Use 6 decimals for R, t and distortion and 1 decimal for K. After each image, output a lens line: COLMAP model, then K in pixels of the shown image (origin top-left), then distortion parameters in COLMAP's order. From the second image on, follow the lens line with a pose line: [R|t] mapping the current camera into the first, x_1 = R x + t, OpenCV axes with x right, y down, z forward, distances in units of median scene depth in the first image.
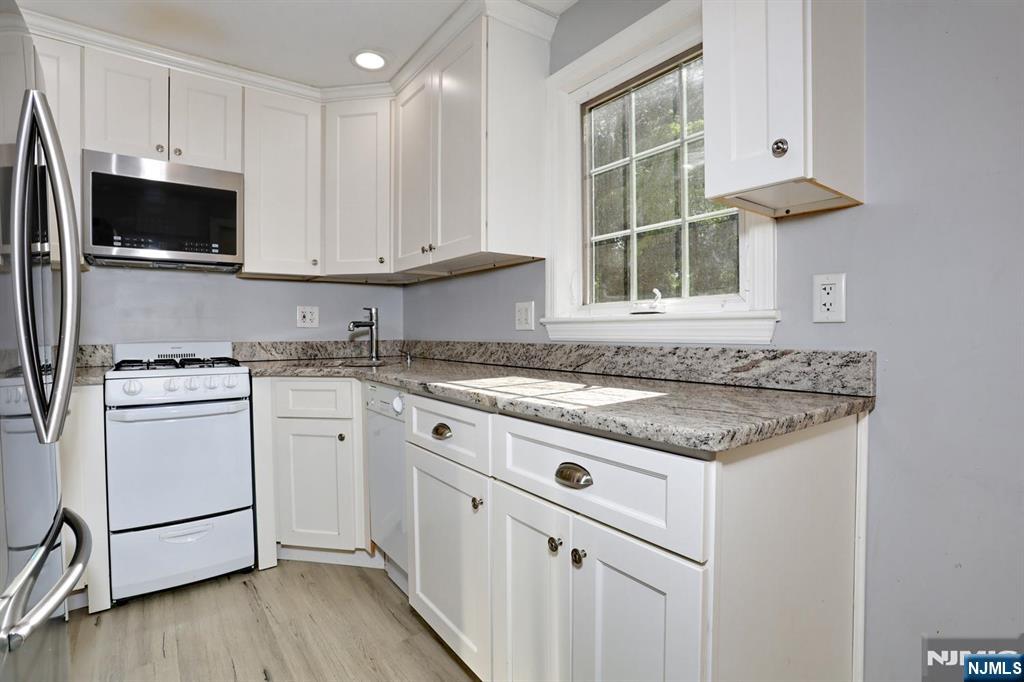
lens RADIAL K [[495.3, 0, 508.6], [0, 495.3, 338.9], [0, 0, 1]] dist [-0.072765, 0.030786]
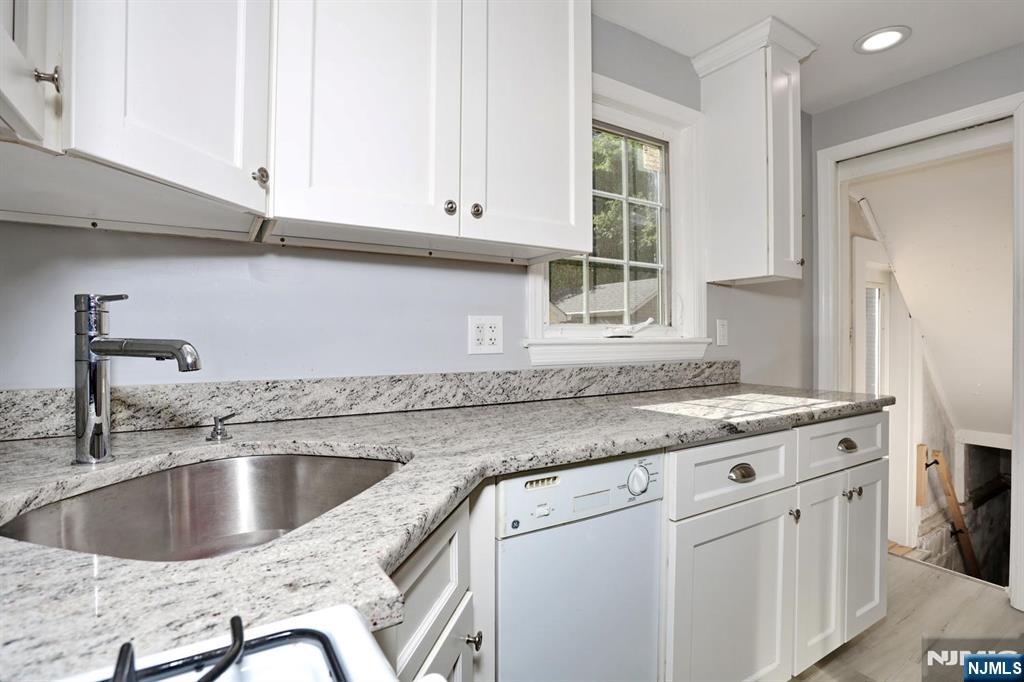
lens RADIAL K [[495.3, 0, 508.6], [0, 495.3, 338.9], [0, 0, 1]] dist [-0.072765, 0.030786]
pose [[0.100850, -0.003603, 0.994895, -0.736056], [0.014912, 0.999887, 0.002110, -0.043183], [-0.994790, 0.014623, 0.100892, 0.945488]]
